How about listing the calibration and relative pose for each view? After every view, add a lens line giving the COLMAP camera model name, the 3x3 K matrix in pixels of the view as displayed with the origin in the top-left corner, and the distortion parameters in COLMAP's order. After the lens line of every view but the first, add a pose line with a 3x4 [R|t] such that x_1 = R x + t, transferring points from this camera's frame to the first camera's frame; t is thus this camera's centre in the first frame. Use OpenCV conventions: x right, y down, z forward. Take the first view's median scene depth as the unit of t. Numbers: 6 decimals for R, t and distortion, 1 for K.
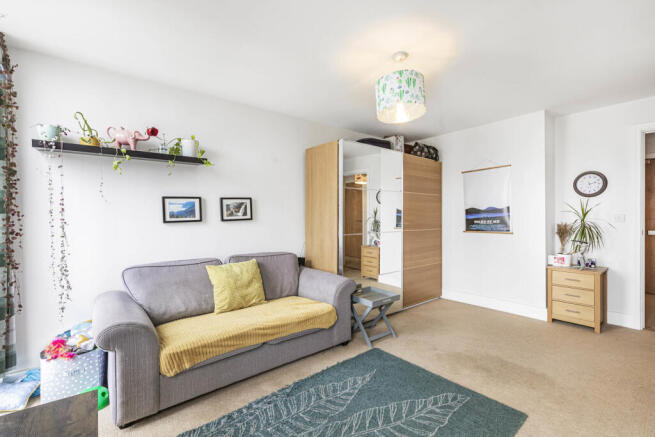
lens RADIAL K [[297.9, 0, 325.6], [0, 297.9, 216.6], [0, 0, 1]] dist [0.001749, -0.001511]
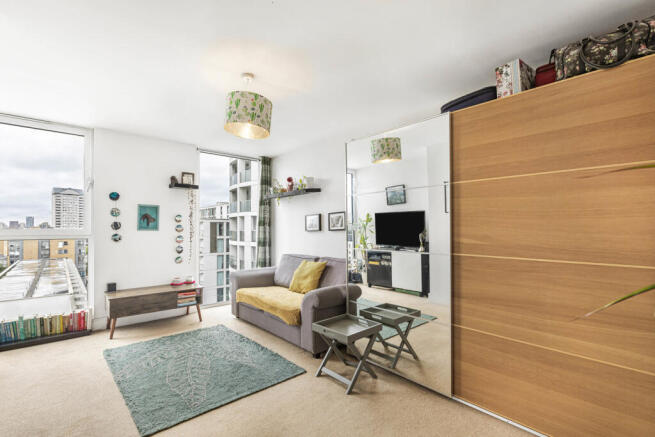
lens RADIAL K [[297.9, 0, 328.7], [0, 297.9, 233.5], [0, 0, 1]] dist [0.001749, -0.001511]
pose [[0.058965, 0.009716, -0.998213, 0.968859], [-0.014770, 0.999852, 0.008859, 0.014837], [0.998151, 0.014221, 0.059100, 0.911899]]
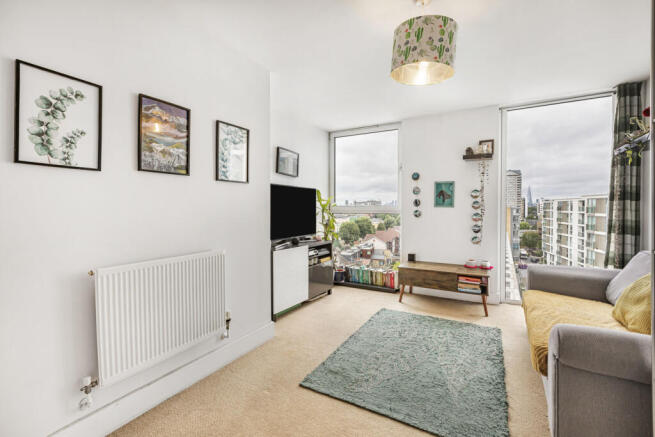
lens RADIAL K [[297.9, 0, 337.3], [0, 297.9, 214.5], [0, 0, 1]] dist [0.001749, -0.001511]
pose [[-0.931999, 0.006974, -0.362393, 0.552300], [-0.007792, 0.999198, 0.039268, 0.009487], [0.362376, 0.039421, -0.931198, 1.224632]]
